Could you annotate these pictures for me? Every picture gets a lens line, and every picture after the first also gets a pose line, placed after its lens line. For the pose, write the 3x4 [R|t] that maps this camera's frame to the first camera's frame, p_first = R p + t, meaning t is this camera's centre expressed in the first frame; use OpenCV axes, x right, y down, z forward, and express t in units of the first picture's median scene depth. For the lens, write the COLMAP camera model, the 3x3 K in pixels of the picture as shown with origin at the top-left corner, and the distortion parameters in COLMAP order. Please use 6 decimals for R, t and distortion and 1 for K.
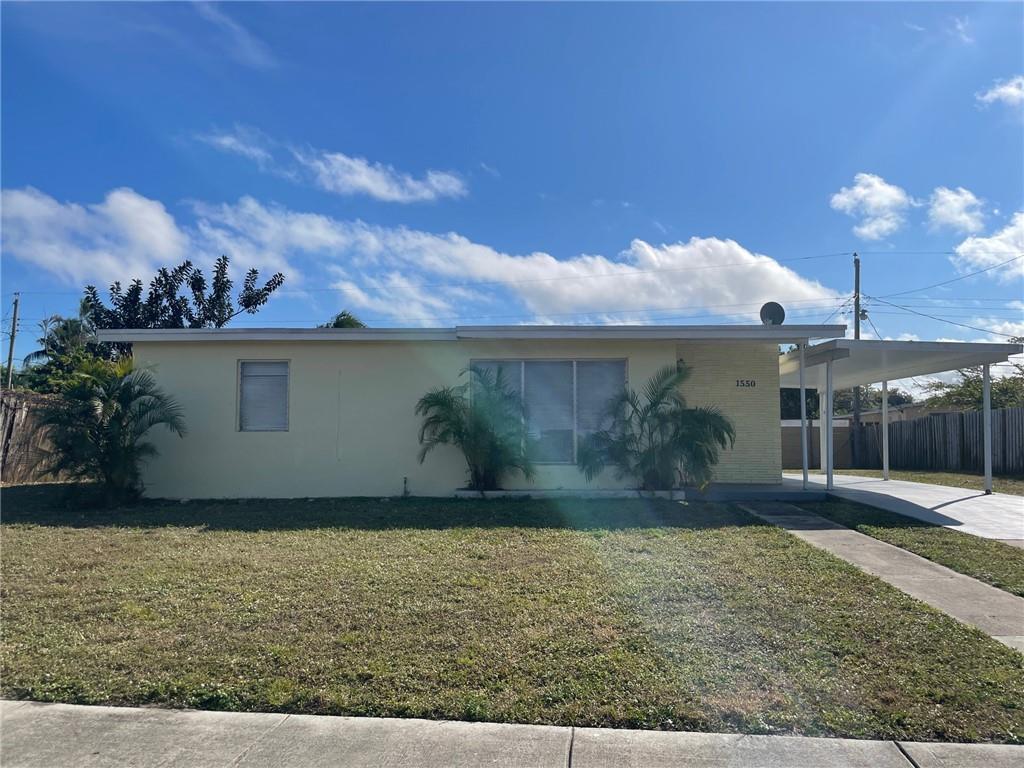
lens RADIAL K [[787.2, 0, 511.2], [0, 787.2, 385.3], [0, 0, 1]] dist [0.002905, -0.013621]
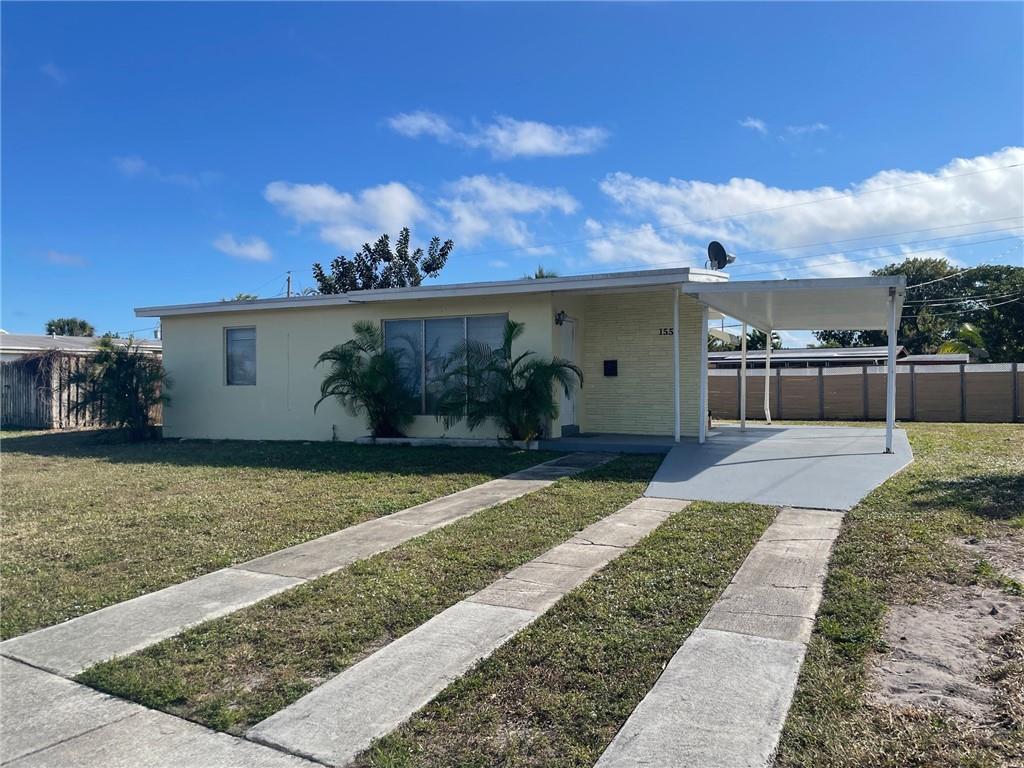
lens RADIAL K [[787.2, 0, 509.0], [0, 787.2, 383.1], [0, 0, 1]] dist [0.002905, -0.013621]
pose [[0.904890, -0.005771, -0.425606, 0.581813], [0.031705, 0.998044, 0.053876, 0.002241], [0.424463, -0.062245, 0.903303, 0.068712]]
